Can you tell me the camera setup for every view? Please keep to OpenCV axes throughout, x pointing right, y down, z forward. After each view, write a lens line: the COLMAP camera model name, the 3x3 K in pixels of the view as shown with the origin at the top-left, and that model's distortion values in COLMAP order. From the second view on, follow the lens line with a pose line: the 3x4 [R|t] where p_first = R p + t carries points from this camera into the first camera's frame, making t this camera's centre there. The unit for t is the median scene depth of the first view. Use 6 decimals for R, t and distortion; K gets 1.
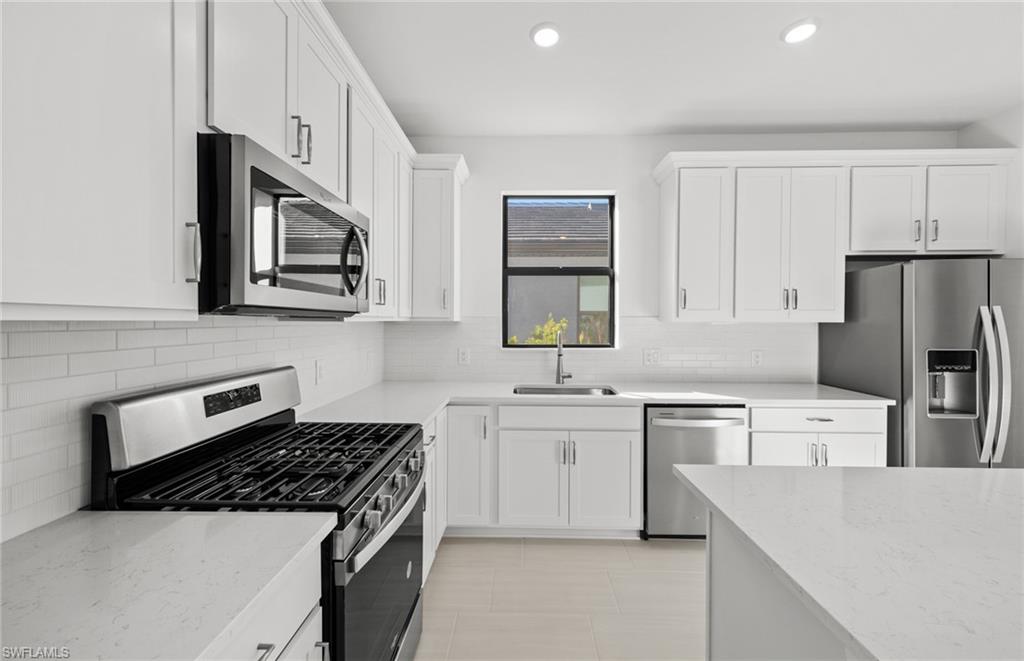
lens RADIAL K [[392.3, 0, 513.0], [0, 392.3, 325.7], [0, 0, 1]] dist [0.008650, -0.001120]
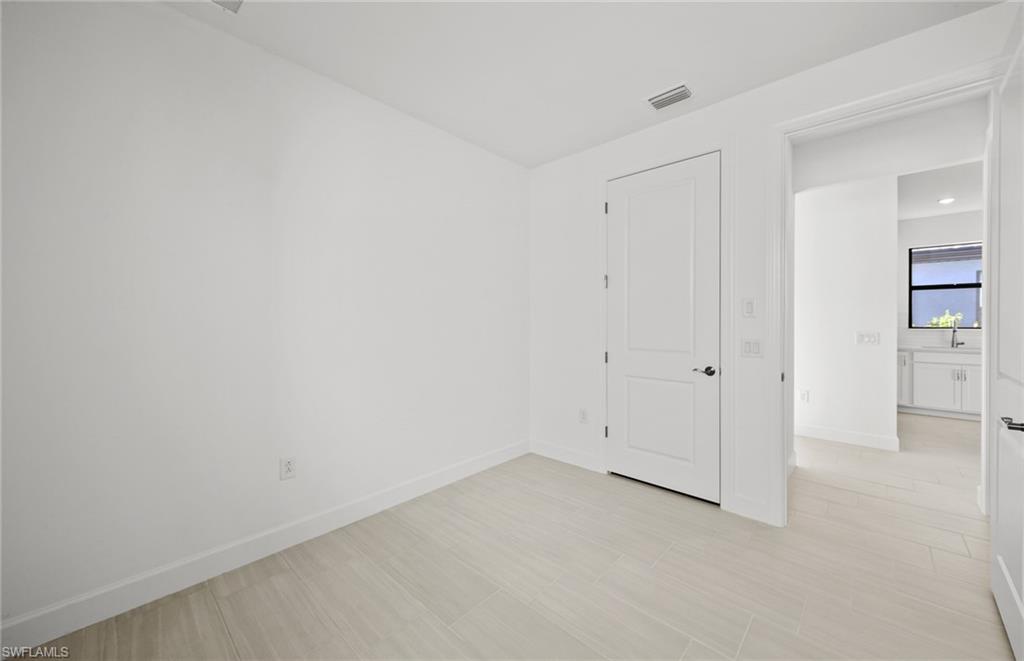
lens RADIAL K [[392.3, 0, 507.0], [0, 392.3, 320.9], [0, 0, 1]] dist [0.008650, -0.001120]
pose [[0.745349, -0.002754, -0.666668, -0.209511], [-0.001337, 0.999983, -0.005627, 0.031904], [0.666673, 0.005085, 0.745333, -1.802486]]
